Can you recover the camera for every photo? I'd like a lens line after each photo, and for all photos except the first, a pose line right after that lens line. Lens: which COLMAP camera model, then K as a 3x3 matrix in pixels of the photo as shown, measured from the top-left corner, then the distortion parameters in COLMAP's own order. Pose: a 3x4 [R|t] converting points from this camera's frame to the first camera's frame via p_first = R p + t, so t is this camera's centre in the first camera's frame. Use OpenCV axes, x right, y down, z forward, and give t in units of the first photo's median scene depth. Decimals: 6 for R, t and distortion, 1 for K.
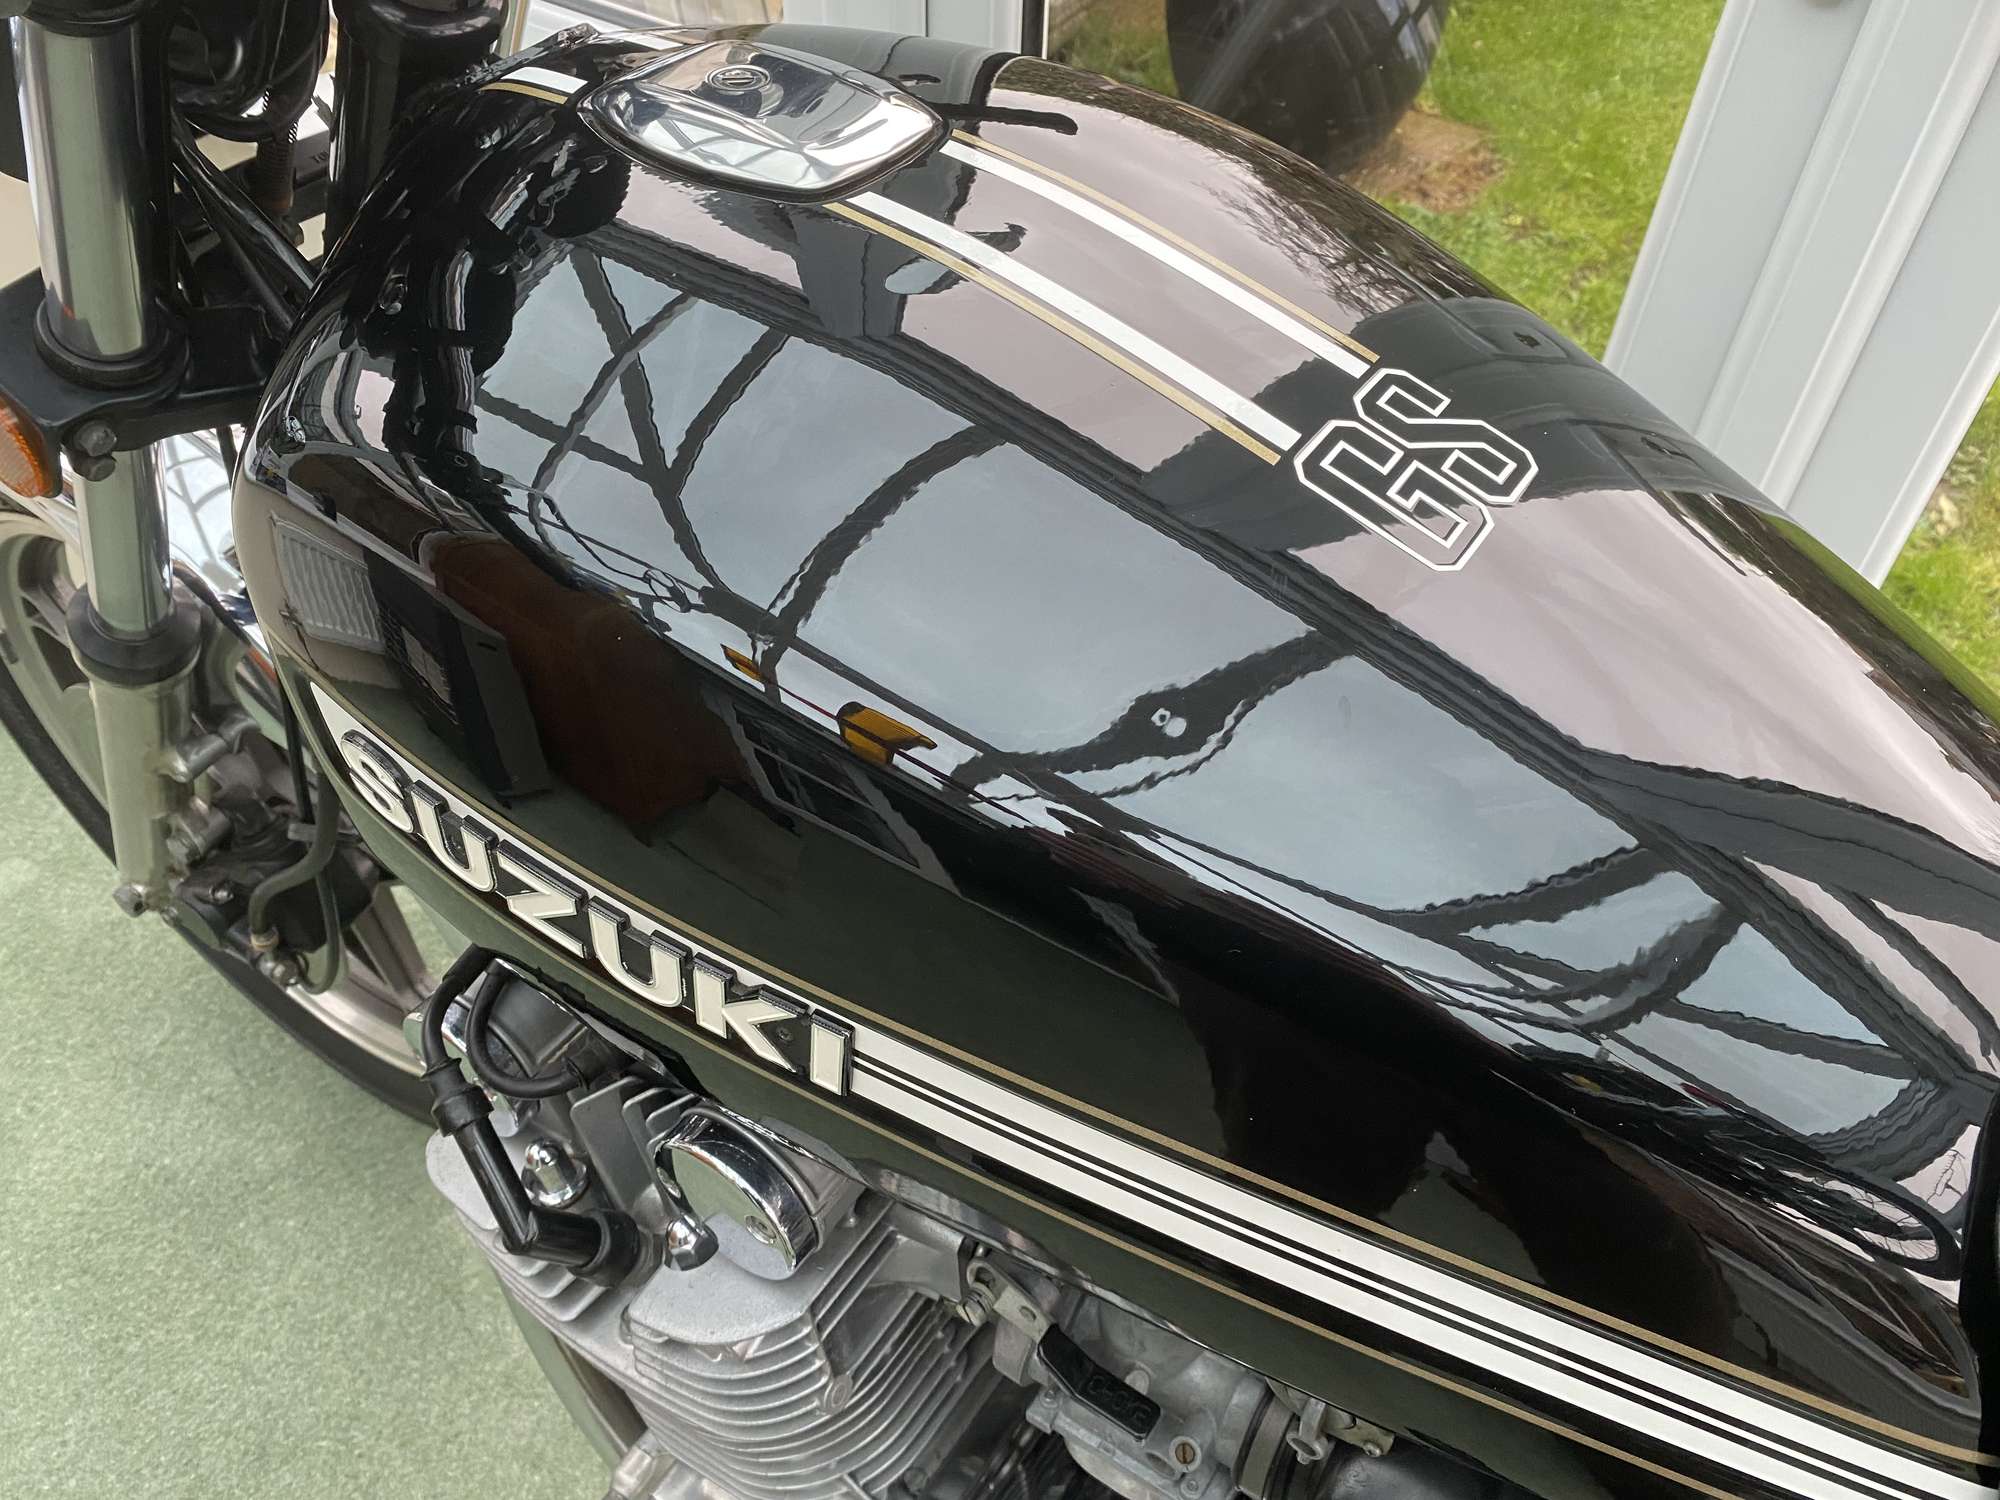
lens RADIAL K [[1532.3, 0, 1006.1], [0, 1532.3, 770.4], [0, 0, 1]] dist [0.031452, -0.023680]
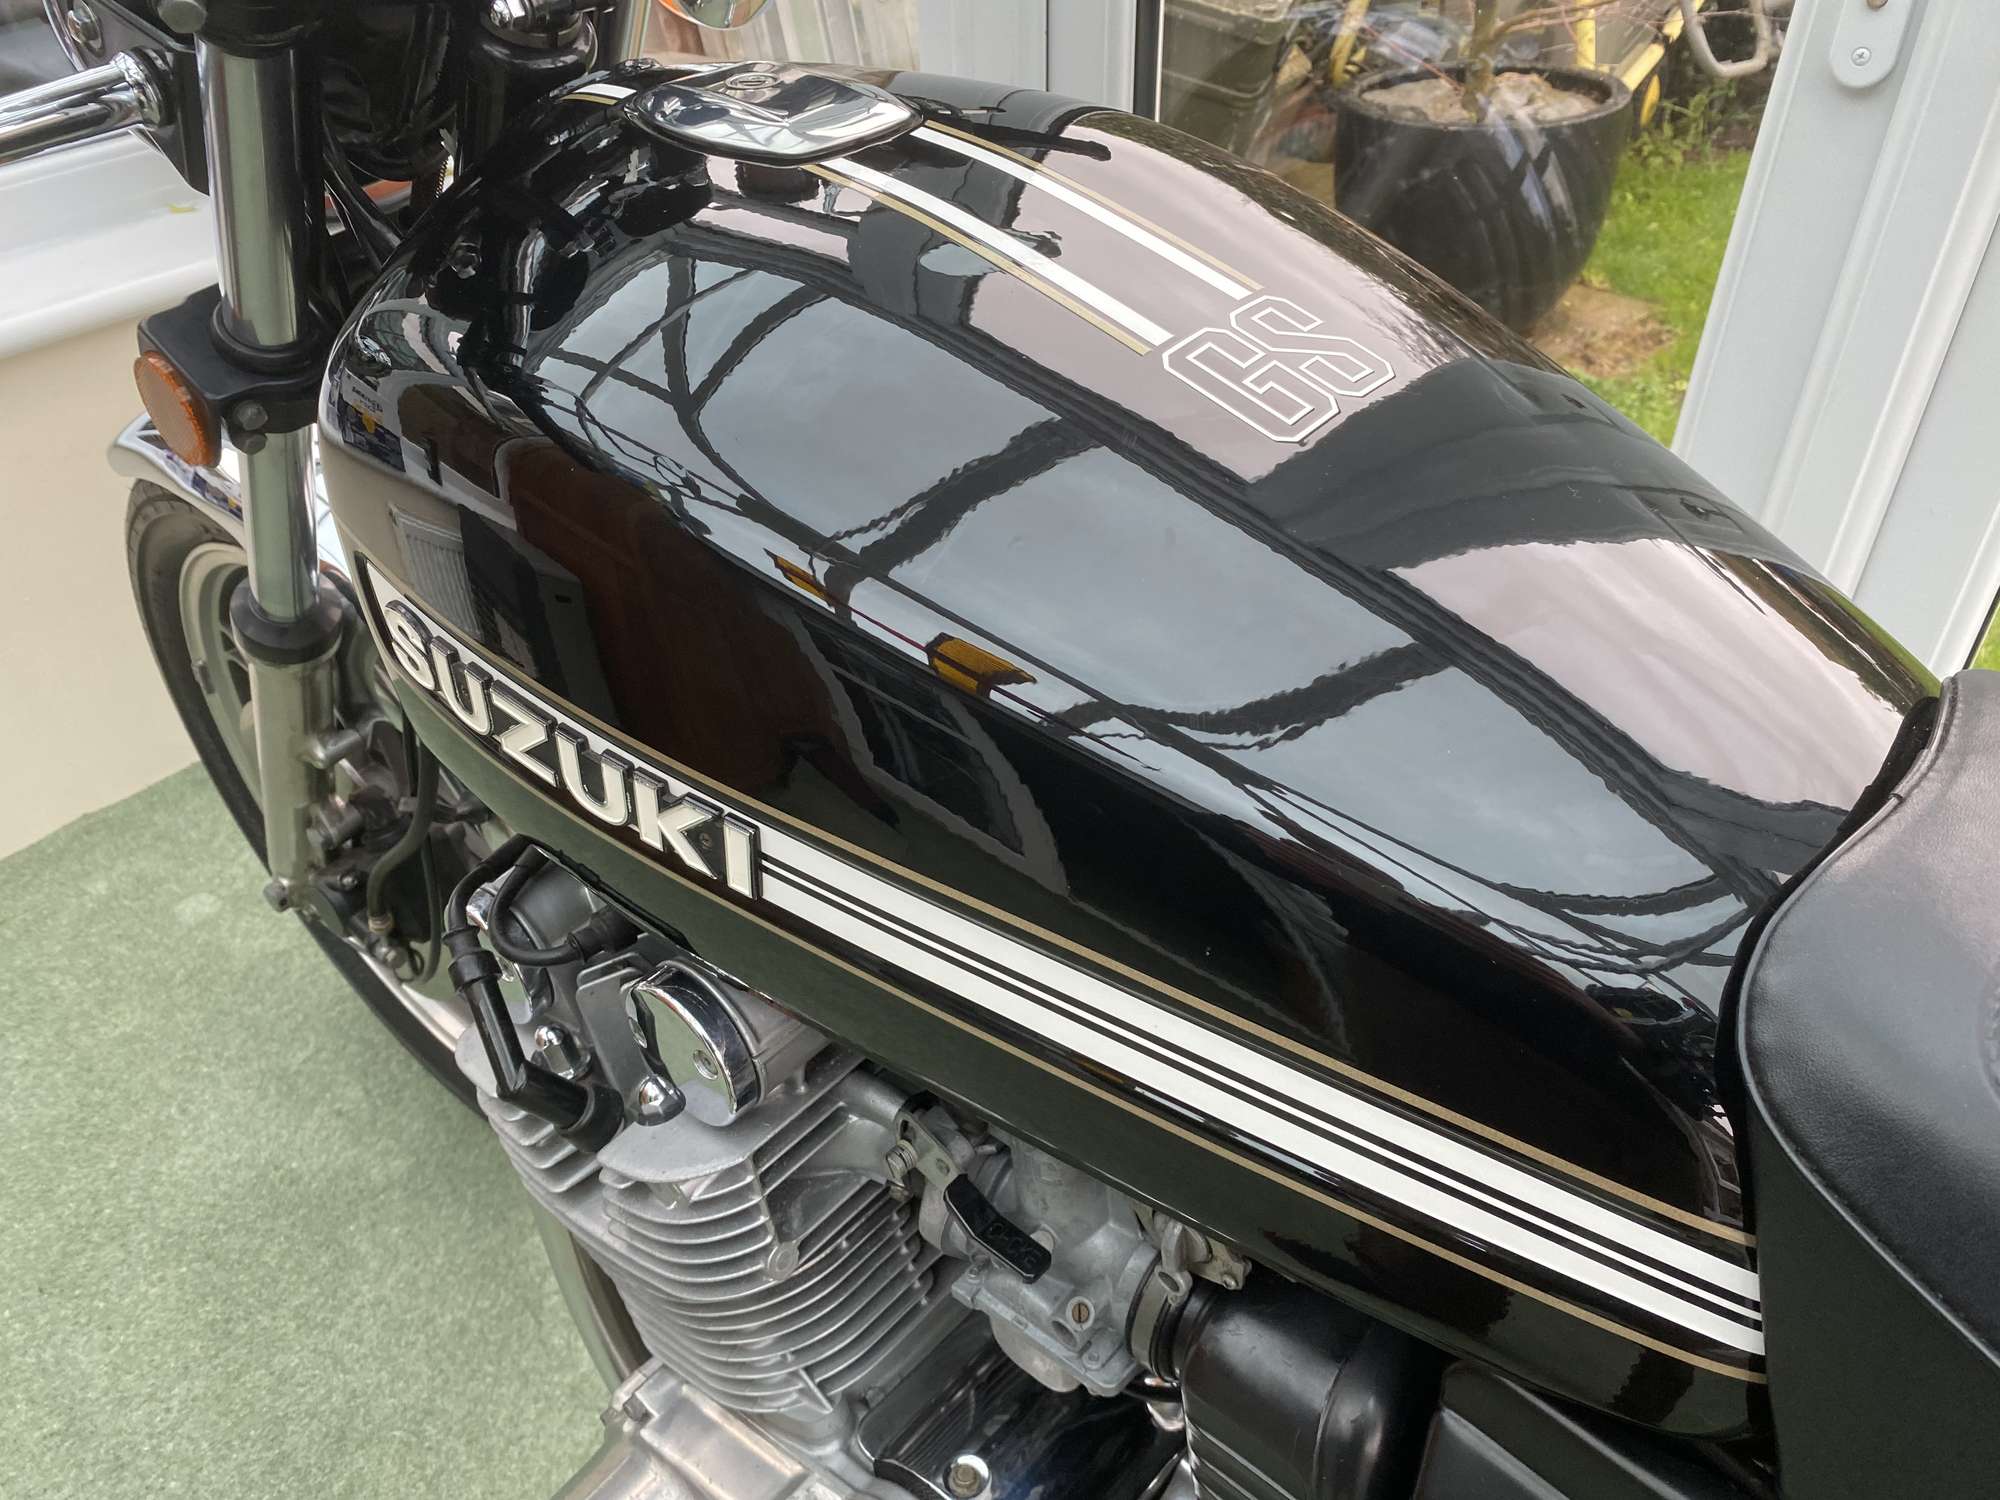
lens RADIAL K [[1532.3, 0, 1006.1], [0, 1532.3, 770.4], [0, 0, 1]] dist [0.031452, -0.023680]
pose [[0.991897, 0.041995, -0.119903, 0.073688], [-0.055358, 0.992346, -0.110387, 0.080662], [0.114349, 0.116130, 0.986630, -0.038597]]
